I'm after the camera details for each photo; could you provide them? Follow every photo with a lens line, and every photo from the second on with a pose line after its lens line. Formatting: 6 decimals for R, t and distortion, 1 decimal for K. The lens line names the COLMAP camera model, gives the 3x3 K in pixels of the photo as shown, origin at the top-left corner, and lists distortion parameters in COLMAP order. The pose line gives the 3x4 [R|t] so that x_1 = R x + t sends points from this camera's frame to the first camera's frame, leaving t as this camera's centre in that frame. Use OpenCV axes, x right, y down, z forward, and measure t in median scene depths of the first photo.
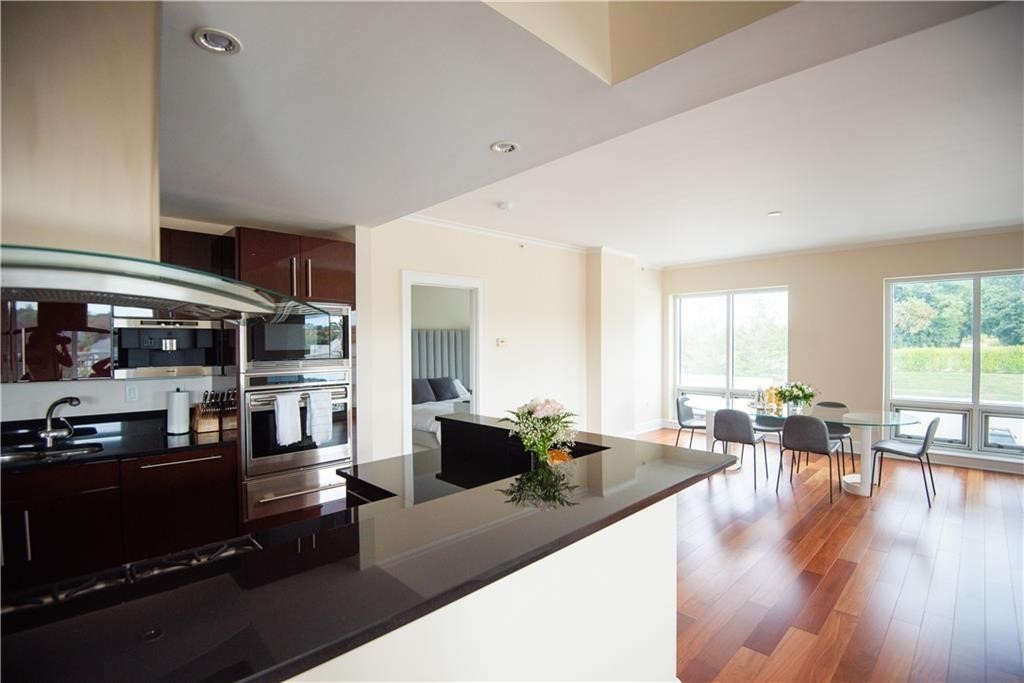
lens RADIAL K [[464.7, 0, 512.0], [0, 464.7, 341.5], [0, 0, 1]] dist [-0.021451, -0.012708]
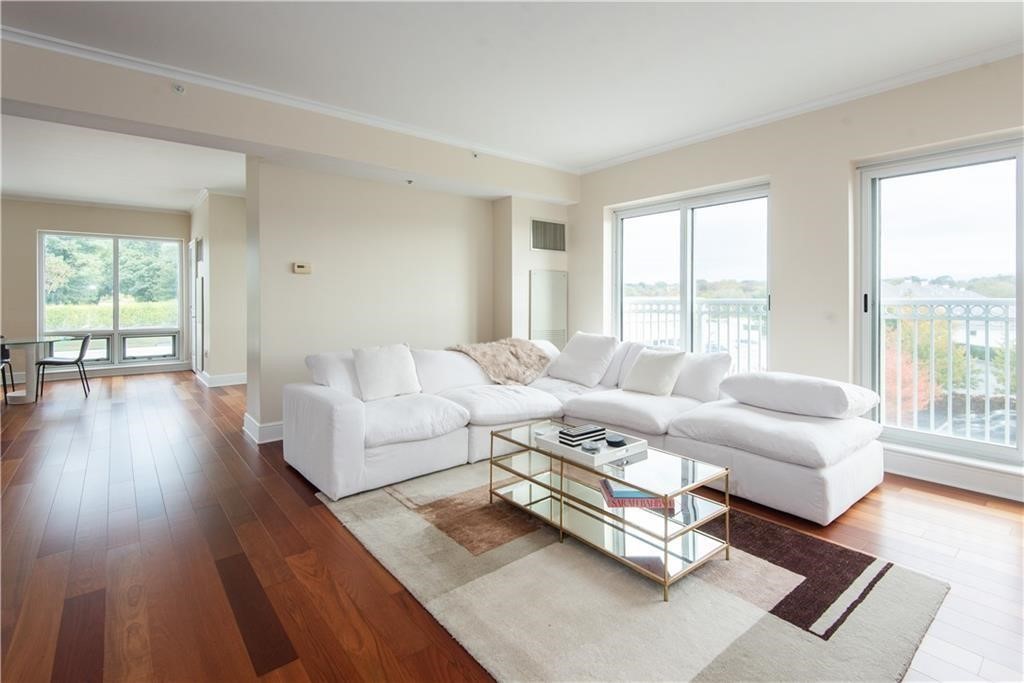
lens RADIAL K [[488.5, 0, 508.6], [0, 488.5, 315.3], [0, 0, 1]] dist [0.026699, -0.015195]
pose [[0.091414, -0.013506, 0.995721, -0.142847], [-0.011054, 0.999833, 0.014577, 0.023652], [-0.995752, -0.012339, 0.091250, -0.133746]]
